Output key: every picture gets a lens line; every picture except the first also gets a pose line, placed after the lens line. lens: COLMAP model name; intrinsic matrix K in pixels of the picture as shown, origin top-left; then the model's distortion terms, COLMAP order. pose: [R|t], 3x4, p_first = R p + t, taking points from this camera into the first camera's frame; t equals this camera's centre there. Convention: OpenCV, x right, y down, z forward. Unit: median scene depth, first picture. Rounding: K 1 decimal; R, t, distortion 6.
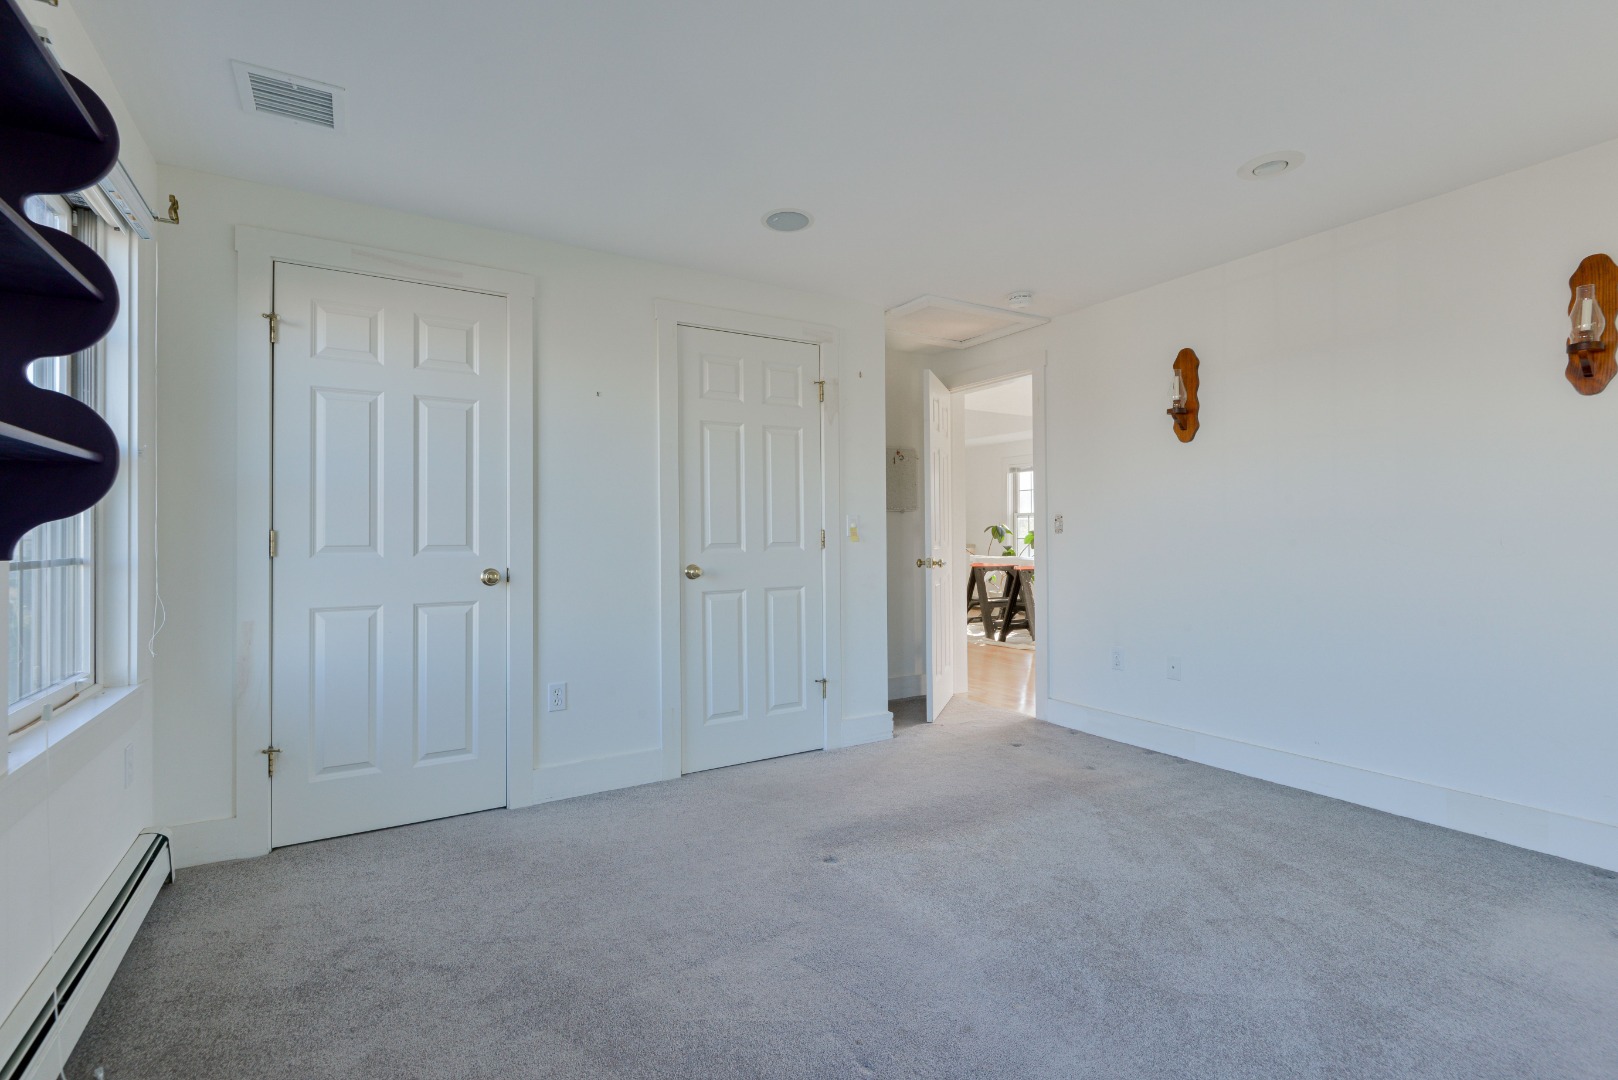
lens RADIAL K [[742.6, 0, 815.4], [0, 742.6, 522.8], [0, 0, 1]] dist [0.001472, -0.000375]
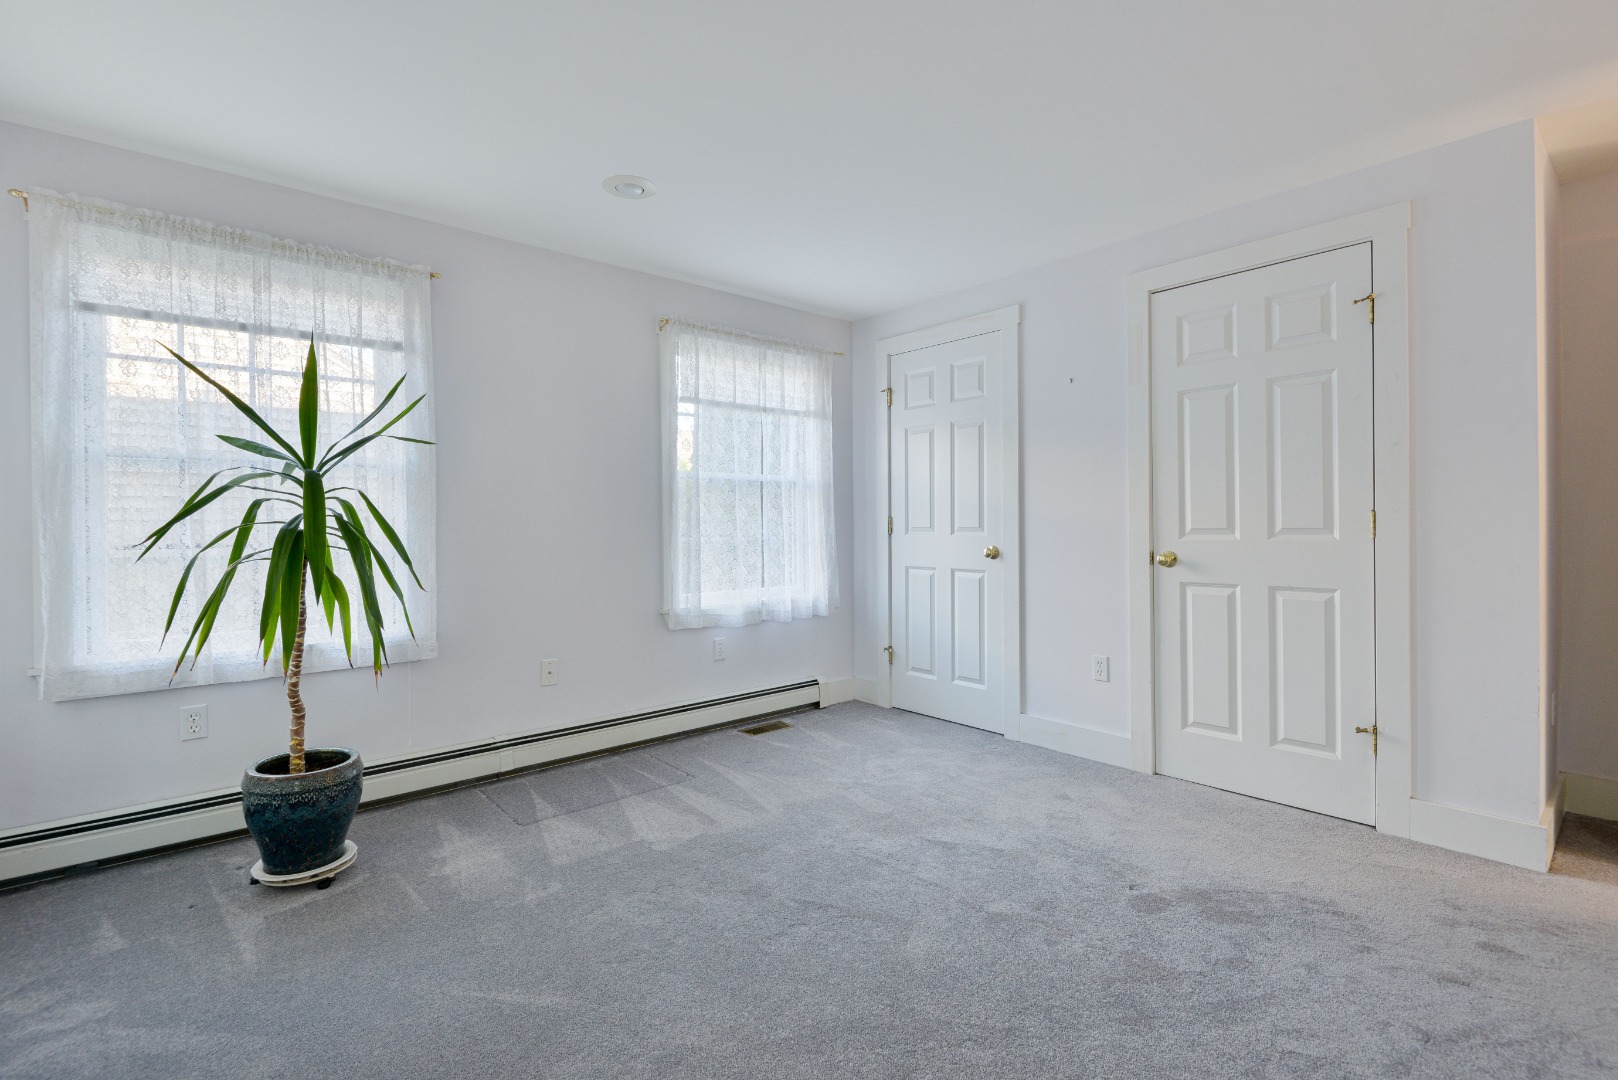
lens RADIAL K [[742.6, 0, 815.4], [0, 742.6, 522.8], [0, 0, 1]] dist [0.001472, -0.000375]
pose [[0.166357, 0.002006, -0.986064, 0.662764], [0.022156, 0.999738, 0.005772, 0.005798], [0.985817, -0.022807, 0.166269, 0.412250]]
